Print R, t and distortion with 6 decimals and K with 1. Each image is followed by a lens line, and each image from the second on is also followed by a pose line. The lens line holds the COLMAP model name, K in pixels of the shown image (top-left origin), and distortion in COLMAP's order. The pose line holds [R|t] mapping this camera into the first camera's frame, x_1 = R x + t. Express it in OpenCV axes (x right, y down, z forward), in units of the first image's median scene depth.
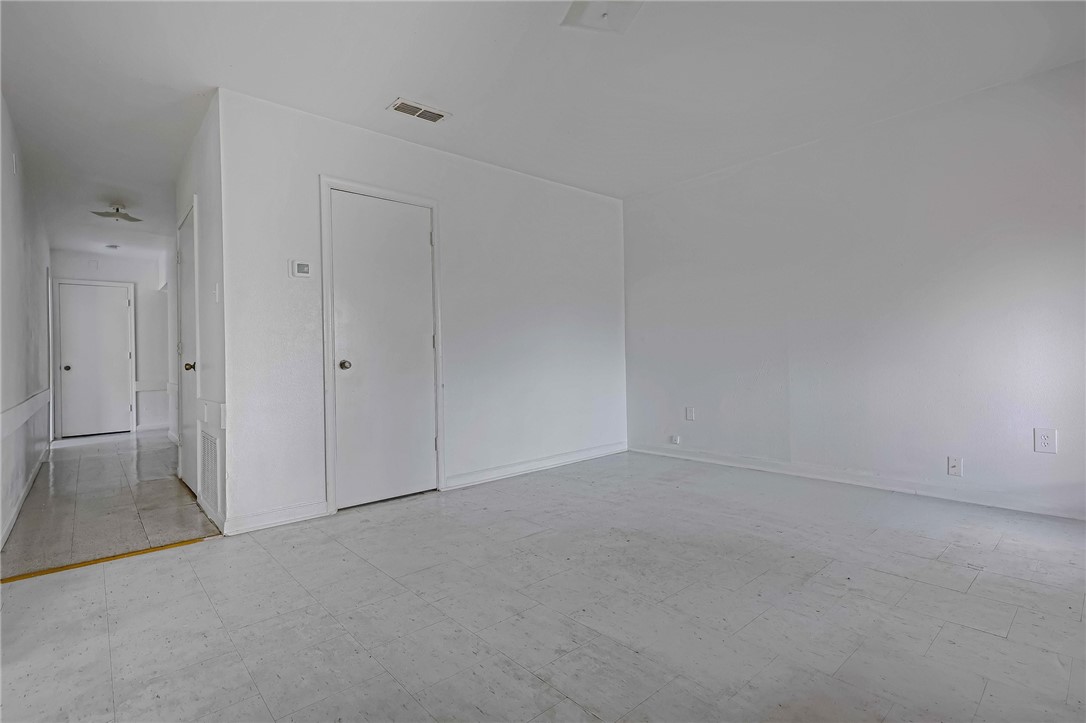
lens RADIAL K [[543.5, 0, 518.1], [0, 543.5, 355.5], [0, 0, 1]] dist [-0.000908, -0.000138]
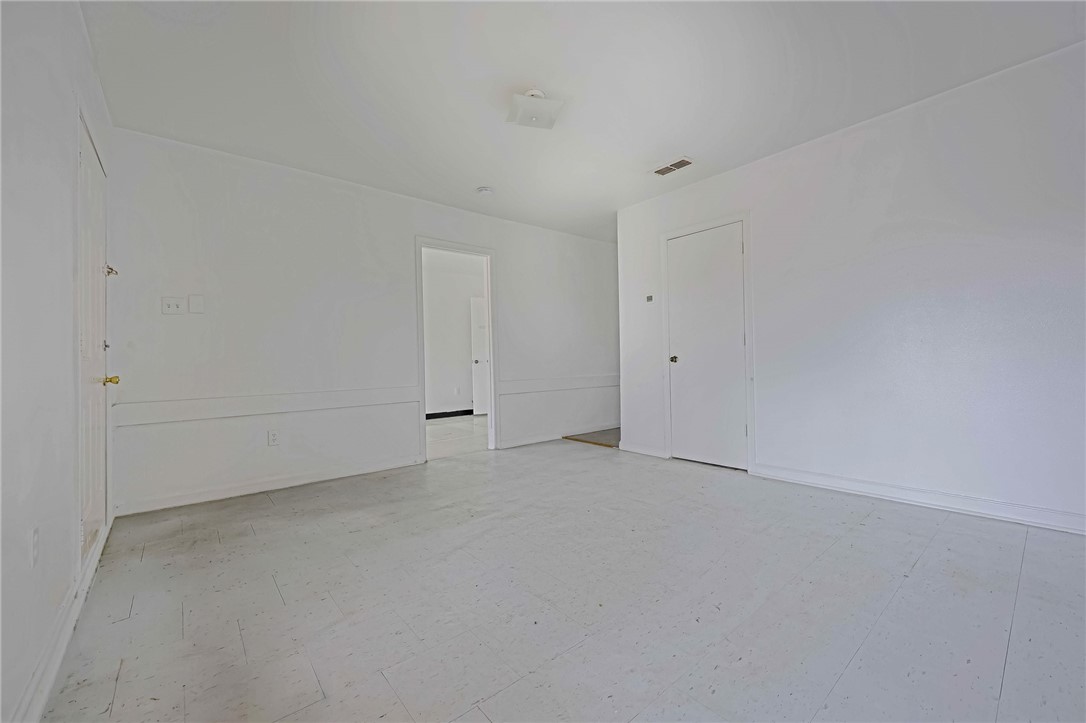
lens RADIAL K [[435.4, 0, 543.0], [0, 435.4, 361.5], [0, 0, 1]] dist [-0.004766, 0.000249]
pose [[-0.029950, 0.032234, -0.999031, 0.934913], [0.030465, 0.999045, 0.031322, -0.026750], [0.999087, -0.029497, -0.030904, 0.750878]]
